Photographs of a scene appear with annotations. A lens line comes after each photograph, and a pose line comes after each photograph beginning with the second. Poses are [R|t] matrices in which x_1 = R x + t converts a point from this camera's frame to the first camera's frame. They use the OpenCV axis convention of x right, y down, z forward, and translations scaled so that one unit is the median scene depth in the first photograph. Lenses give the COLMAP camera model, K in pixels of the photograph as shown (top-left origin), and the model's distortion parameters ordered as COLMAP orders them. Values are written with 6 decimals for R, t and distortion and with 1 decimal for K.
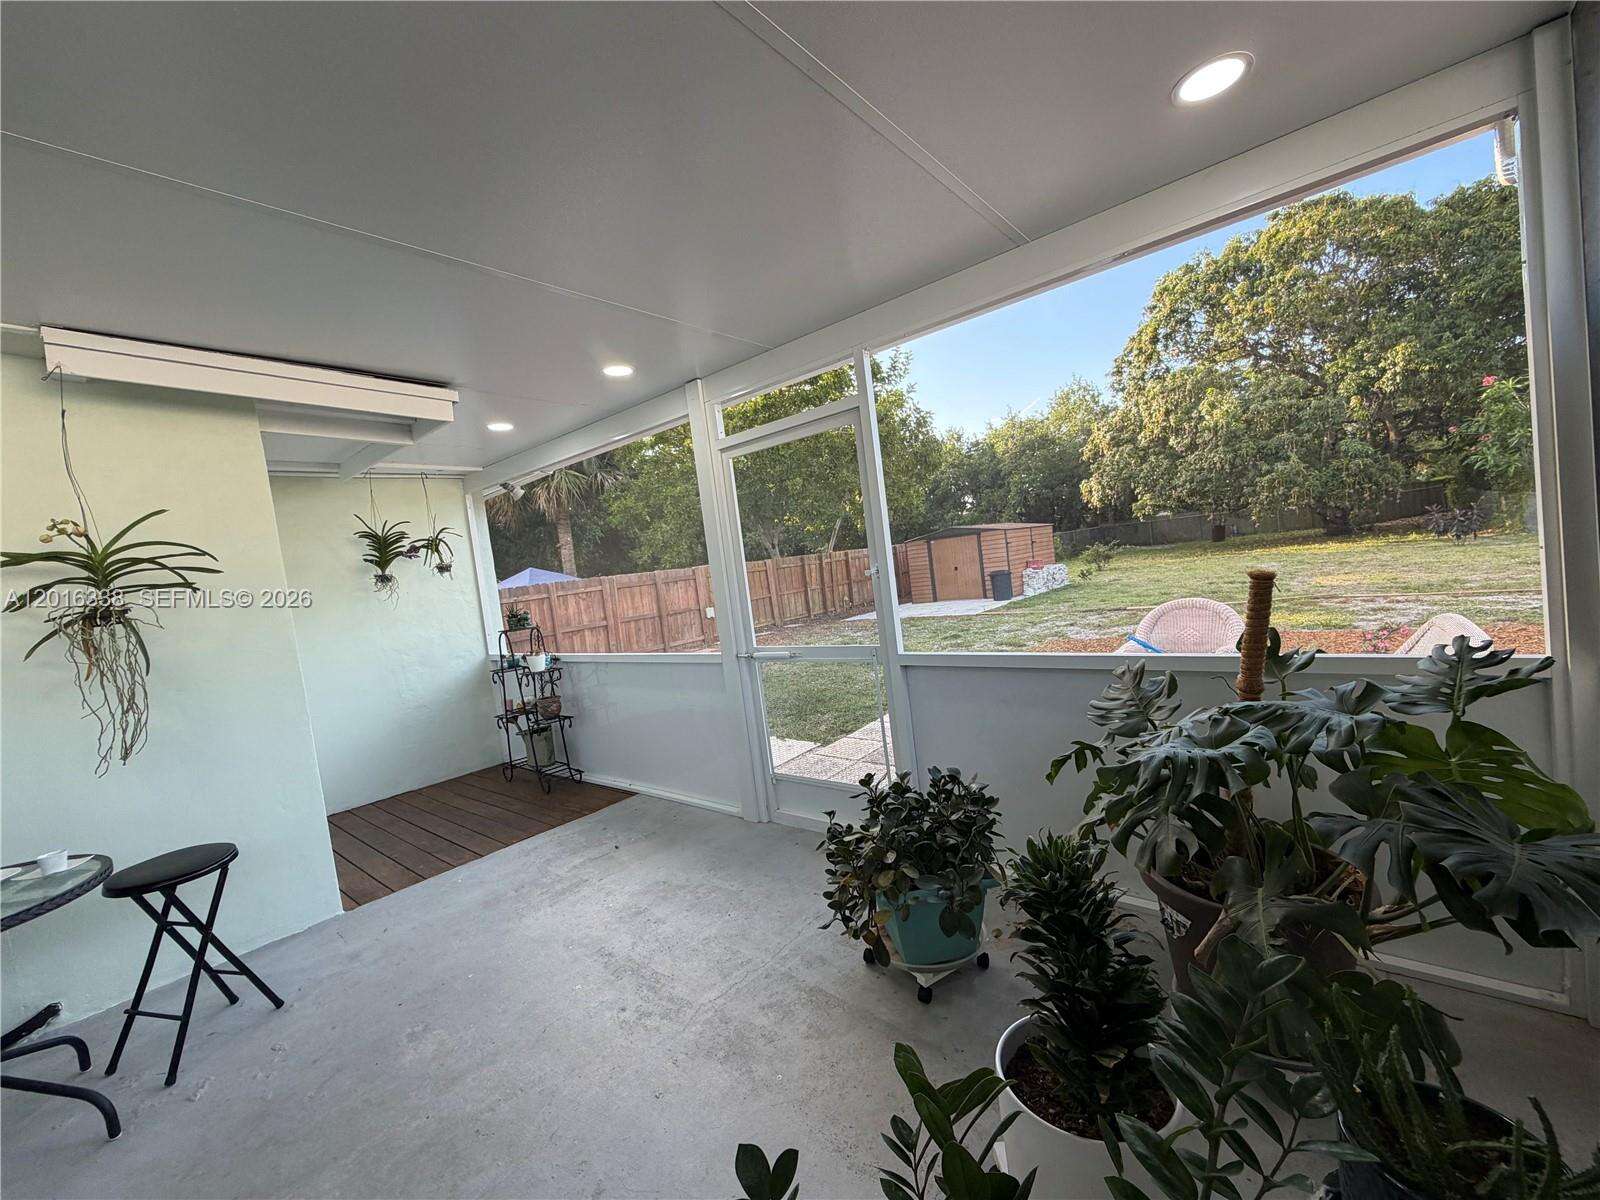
lens RADIAL K [[639.1, 0, 800.0], [0, 639.1, 600.0], [0, 0, 1]] dist [-0.002344, -0.000538]
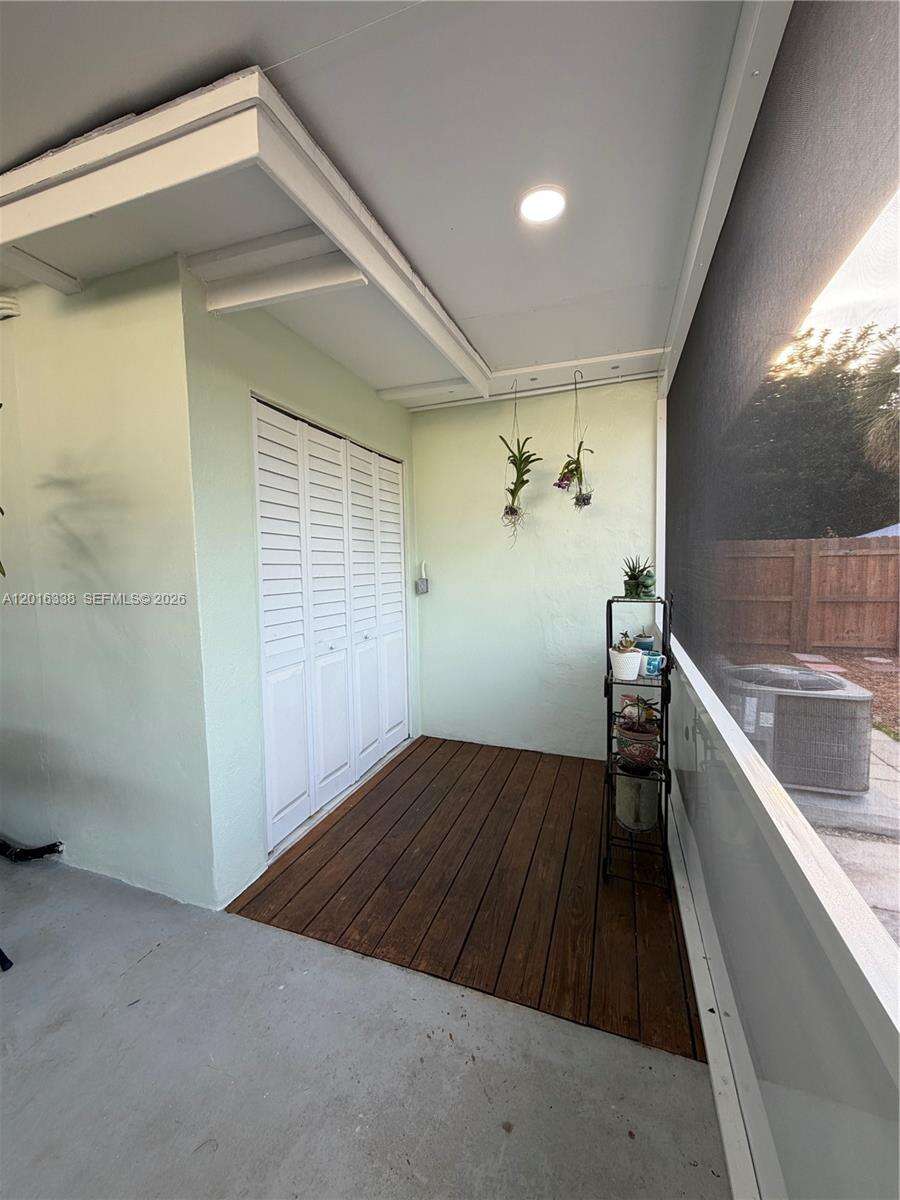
lens RADIAL K [[479.3, 0, 449.9], [0, 479.3, 585.6], [0, 0, 1]] dist [-0.002344, -0.000538]
pose [[0.357876, 0.153057, -0.921140, -0.019668], [-0.080537, 0.987858, 0.132853, -0.003322], [0.930289, 0.026641, 0.365858, 0.174926]]
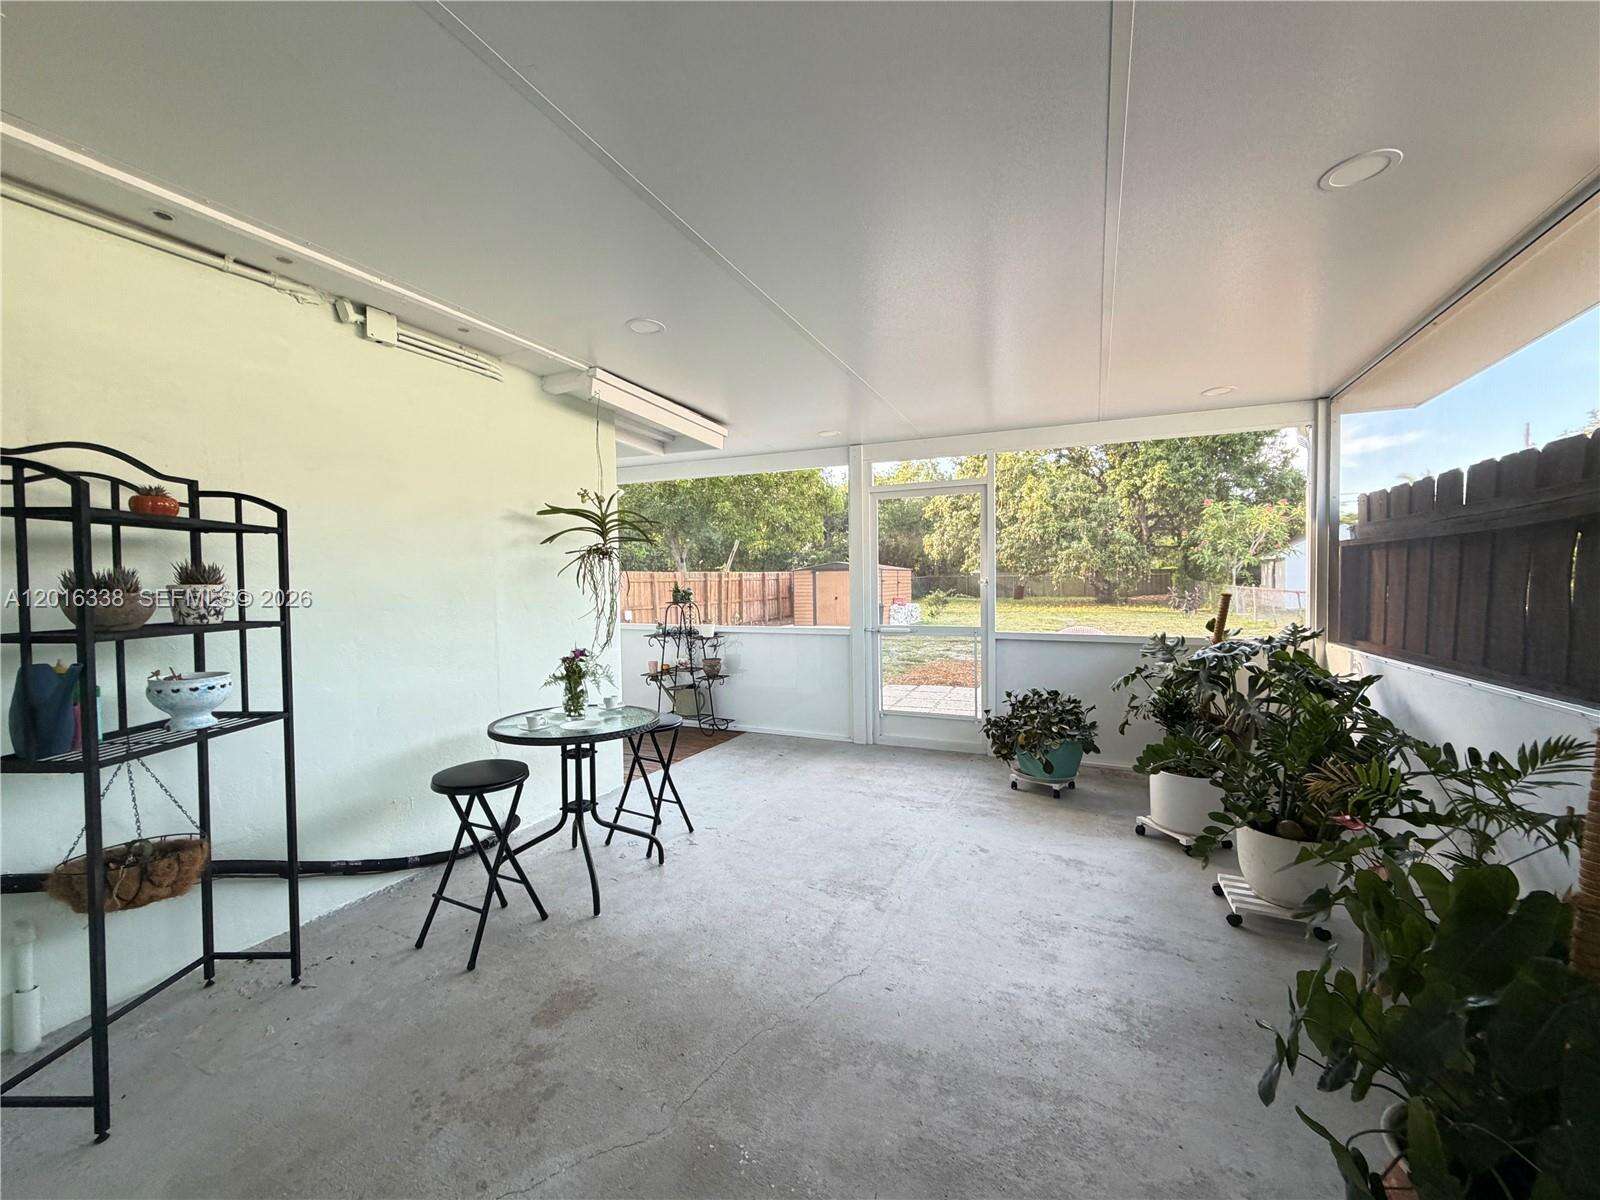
lens RADIAL K [[639.1, 0, 800.0], [0, 639.1, 600.0], [0, 0, 1]] dist [-0.002344, -0.000538]
pose [[0.955958, 0.099202, 0.276230, -0.129820], [-0.087289, 0.994657, -0.055124, 0.022100], [-0.280223, 0.028584, 0.959509, -0.076790]]
